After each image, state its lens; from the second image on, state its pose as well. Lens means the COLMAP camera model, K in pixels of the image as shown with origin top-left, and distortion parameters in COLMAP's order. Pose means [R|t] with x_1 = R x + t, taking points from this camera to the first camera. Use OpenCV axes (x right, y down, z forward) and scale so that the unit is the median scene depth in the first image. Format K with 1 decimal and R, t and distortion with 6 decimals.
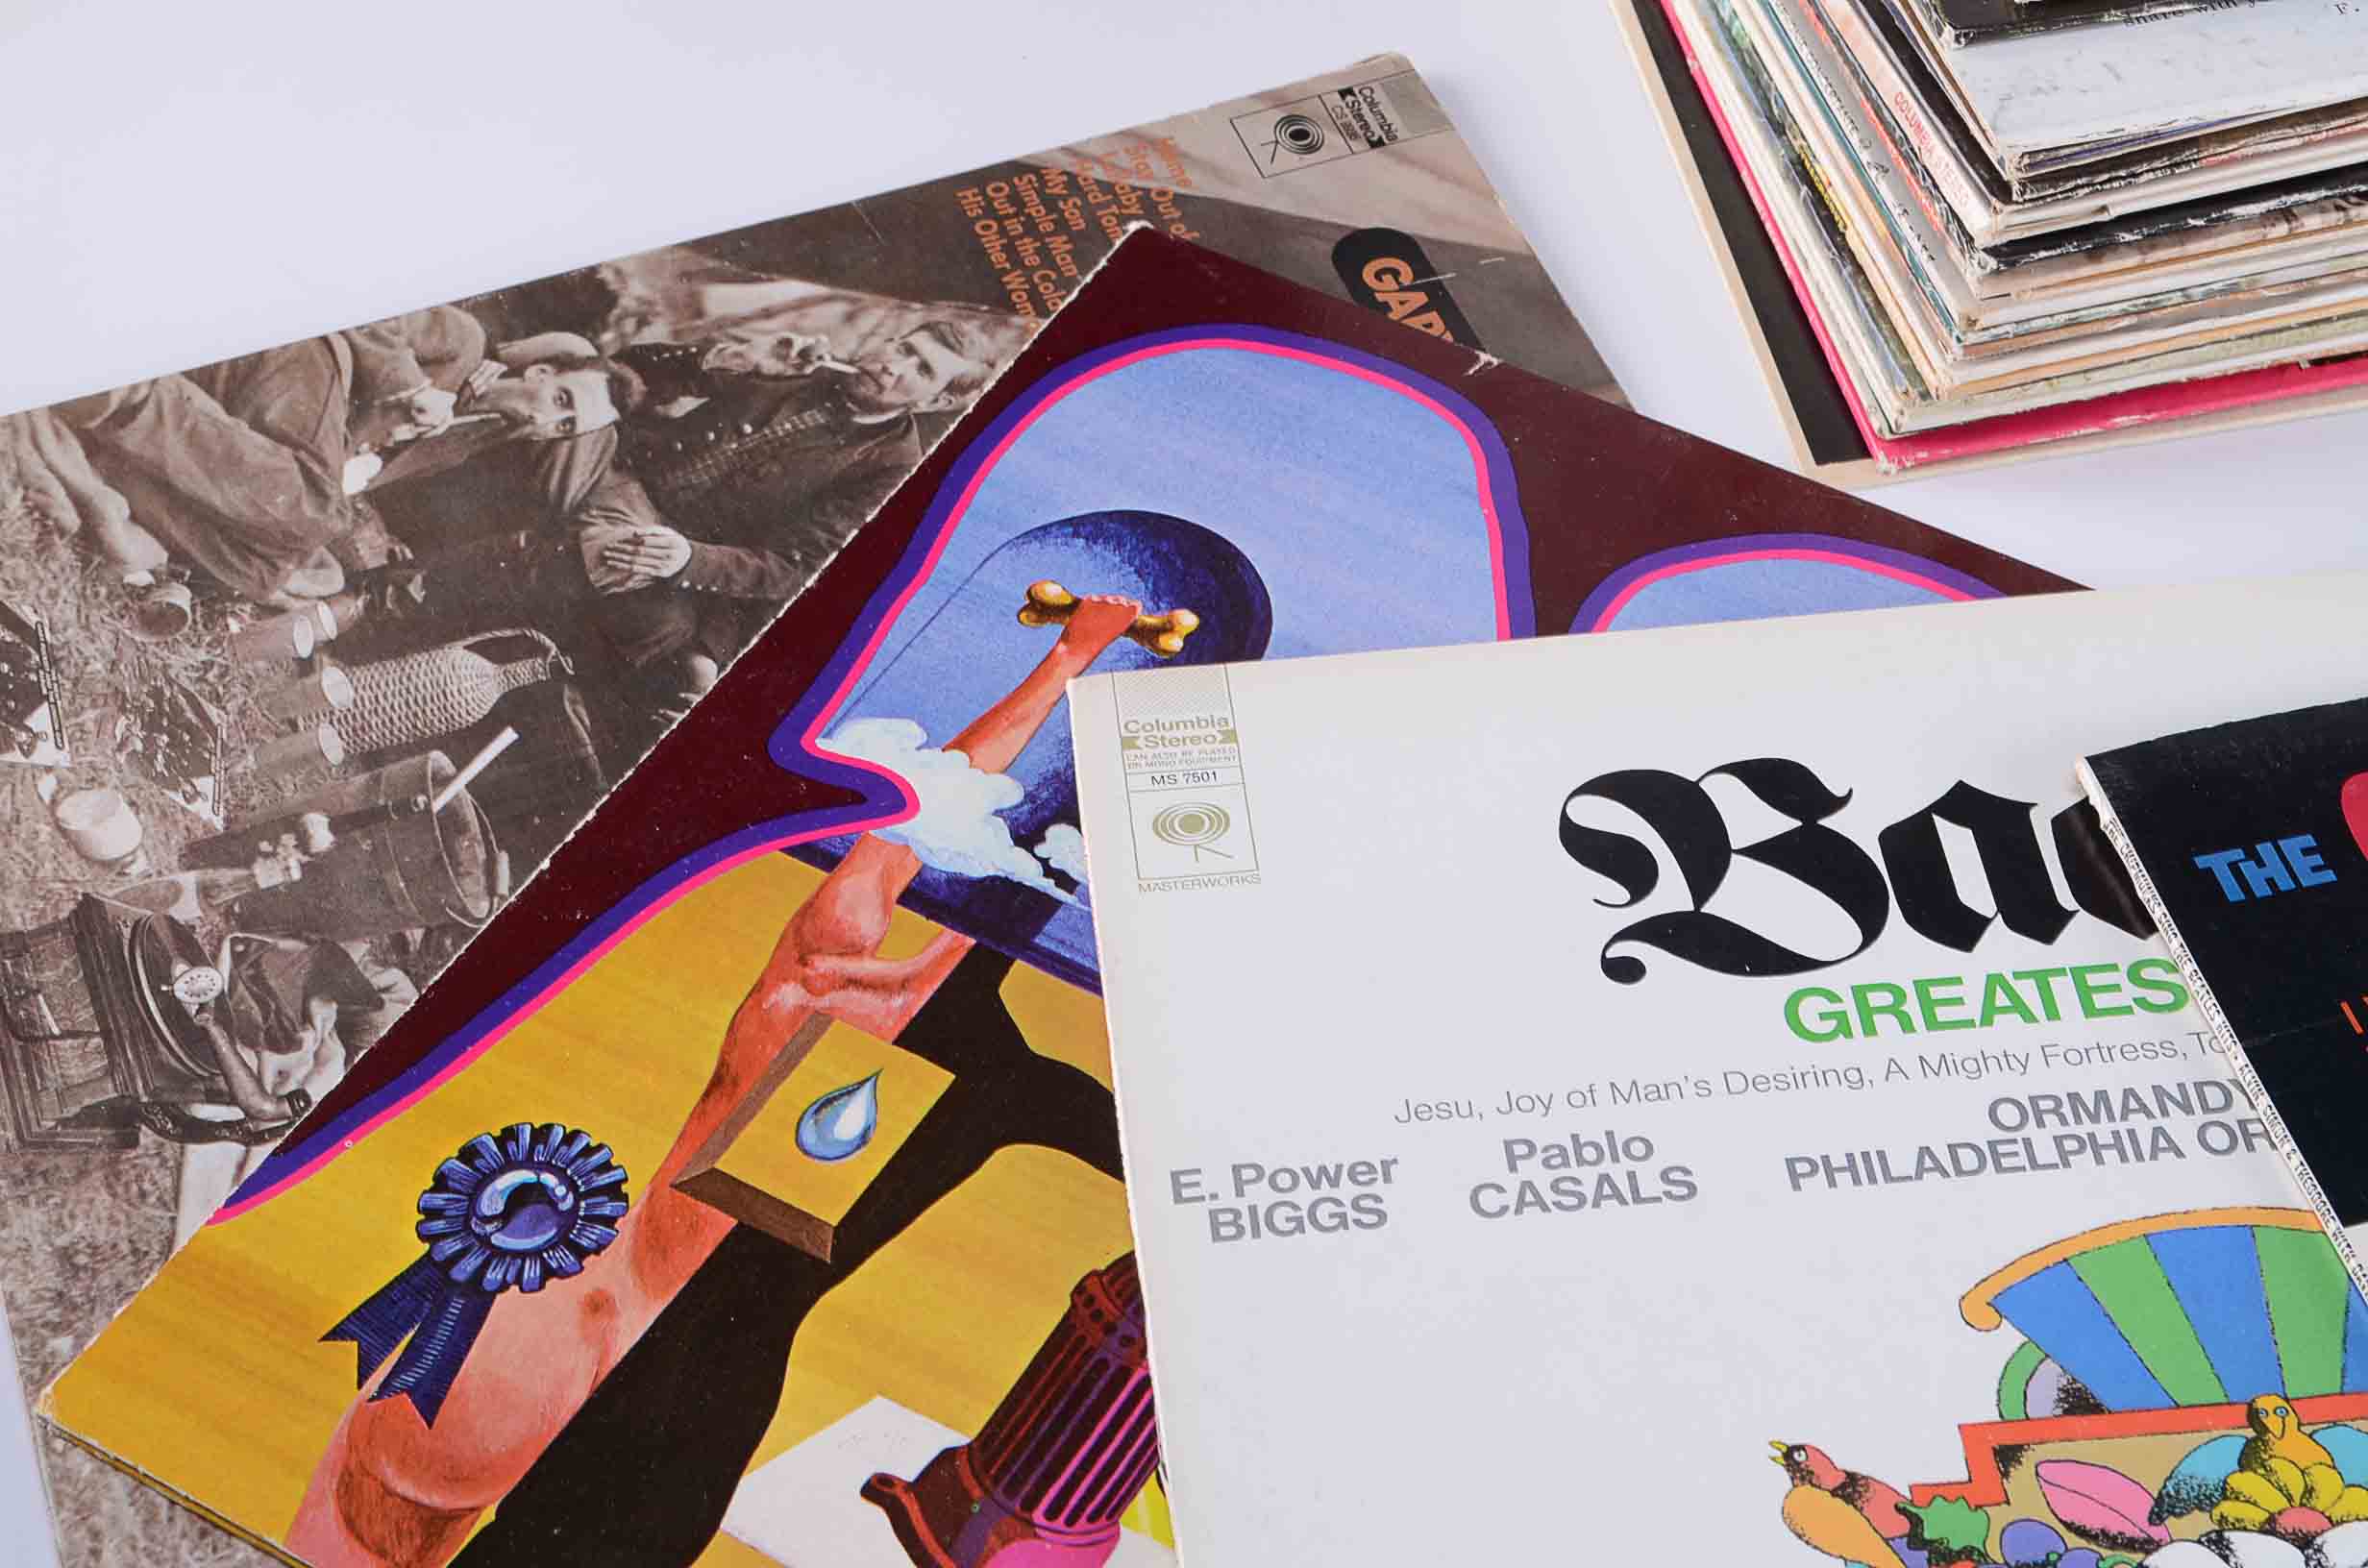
lens RADIAL K [[4202.8, 0, 1184.0], [0, 4202.8, 784.0], [0, 0, 1]] dist [-0.008995, -0.040456]
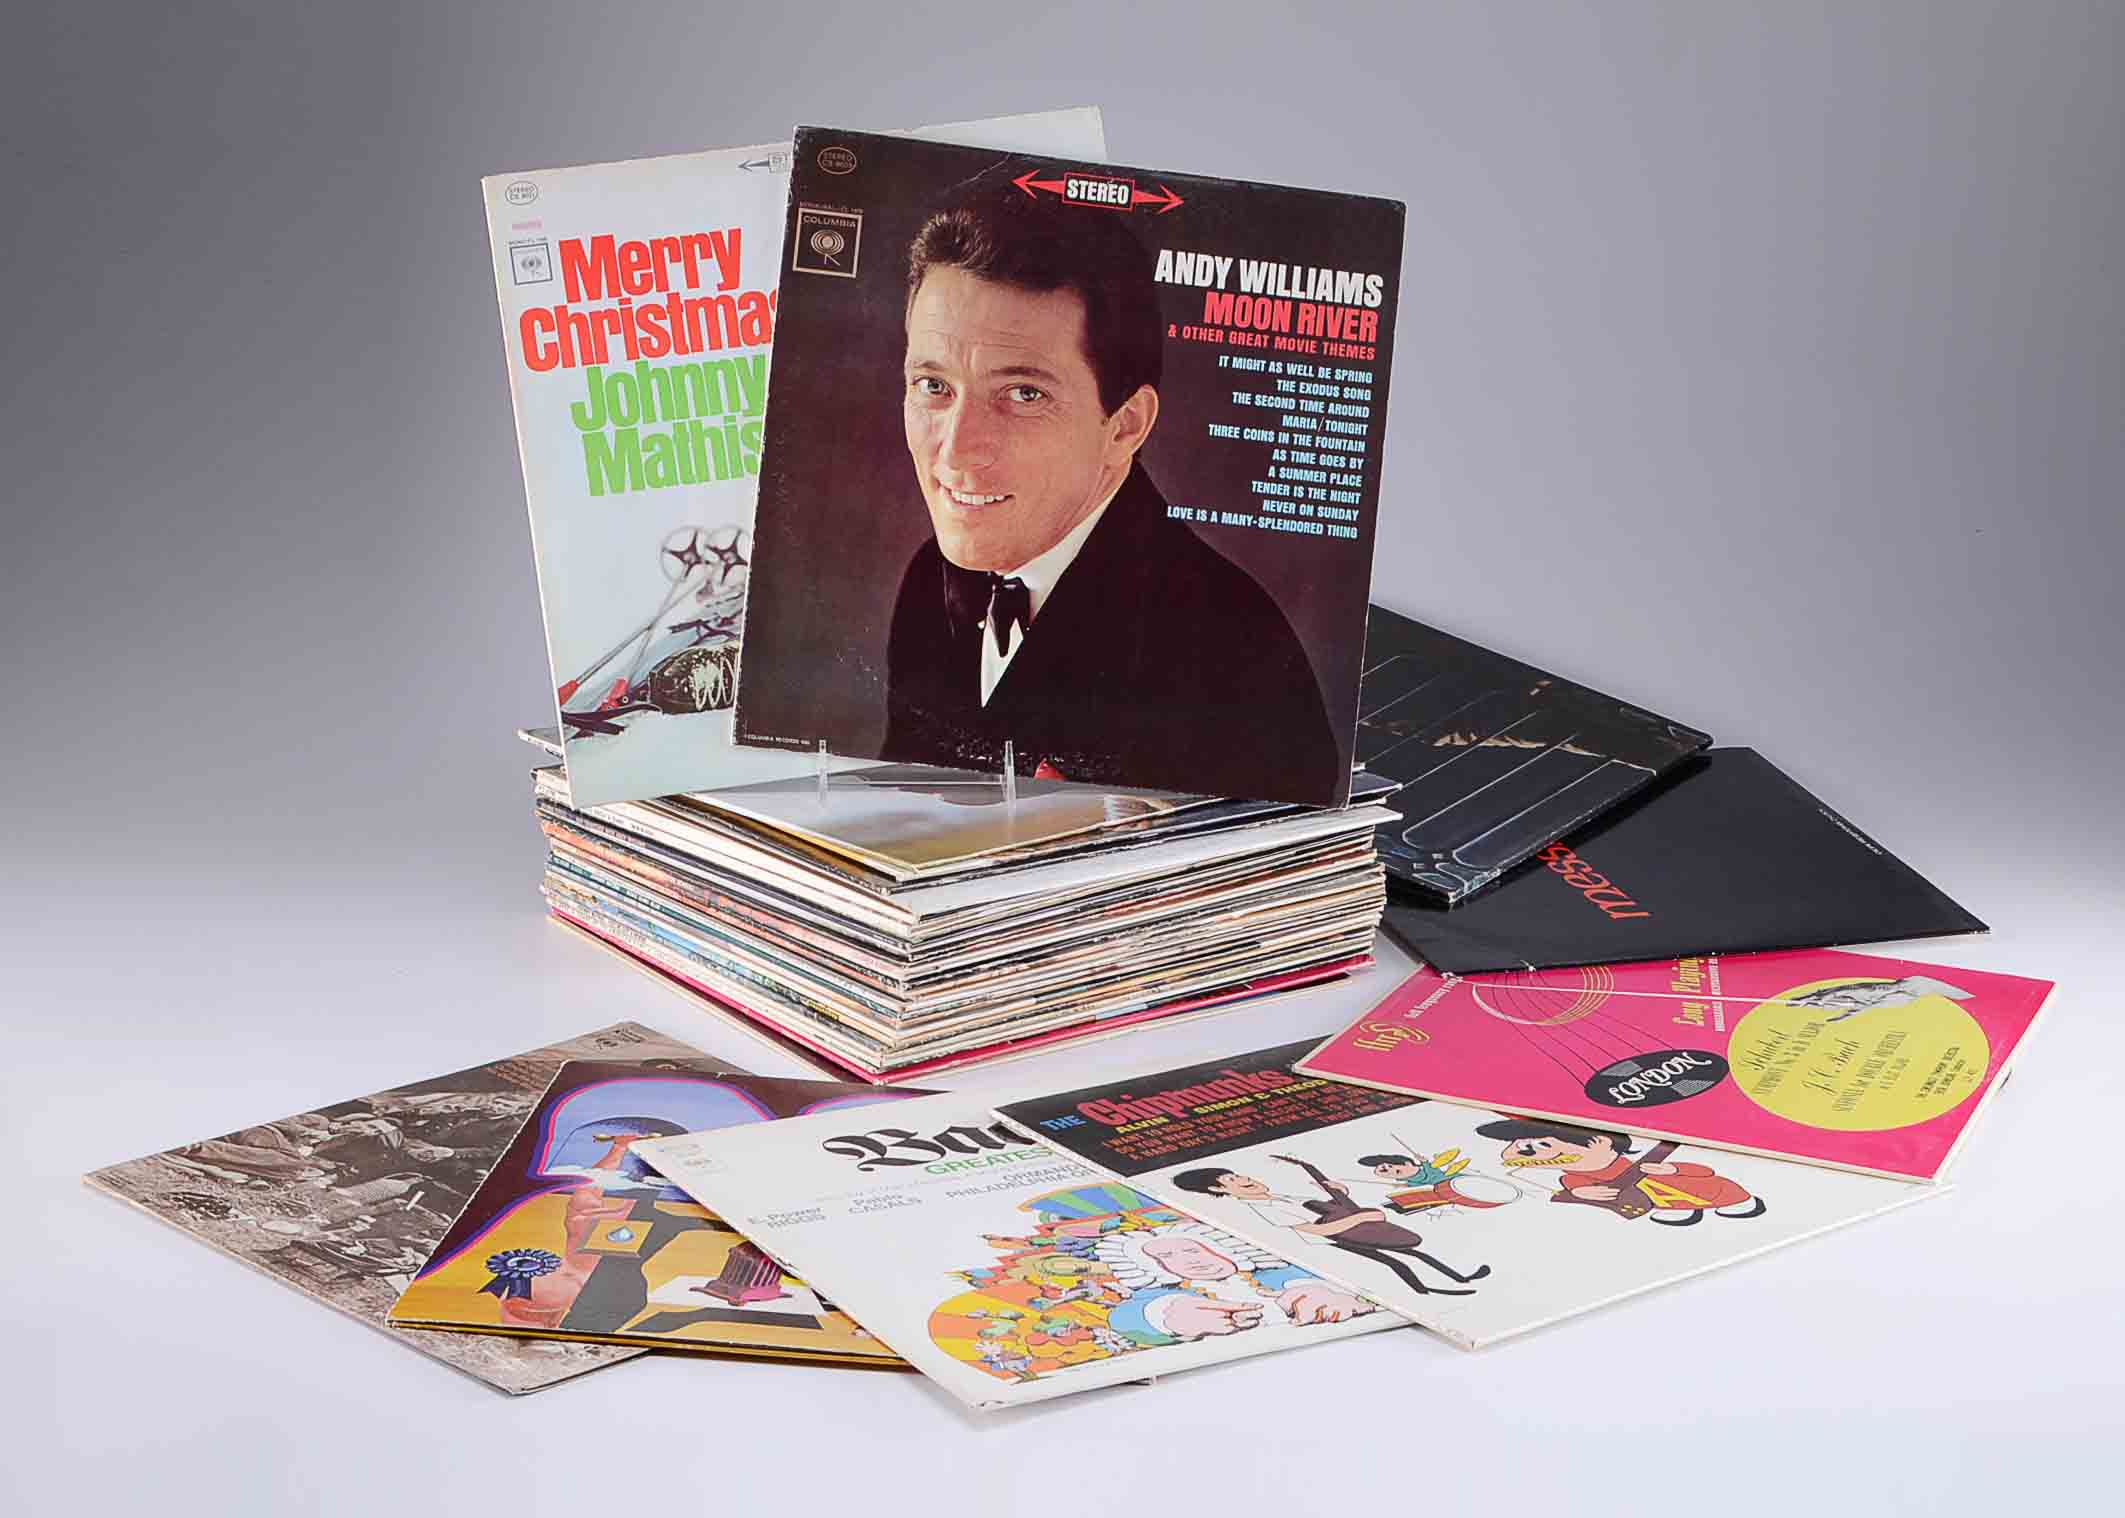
lens RADIAL K [[4261.5, 0, 1062.5], [0, 4261.5, 759.0], [0, 0, 1]] dist [0.011564, -0.049999]
pose [[0.904011, -0.047871, 0.424821, -0.909063], [0.268548, 0.836772, -0.477173, 1.126622], [-0.332636, 0.545454, 0.769307, -1.296825]]
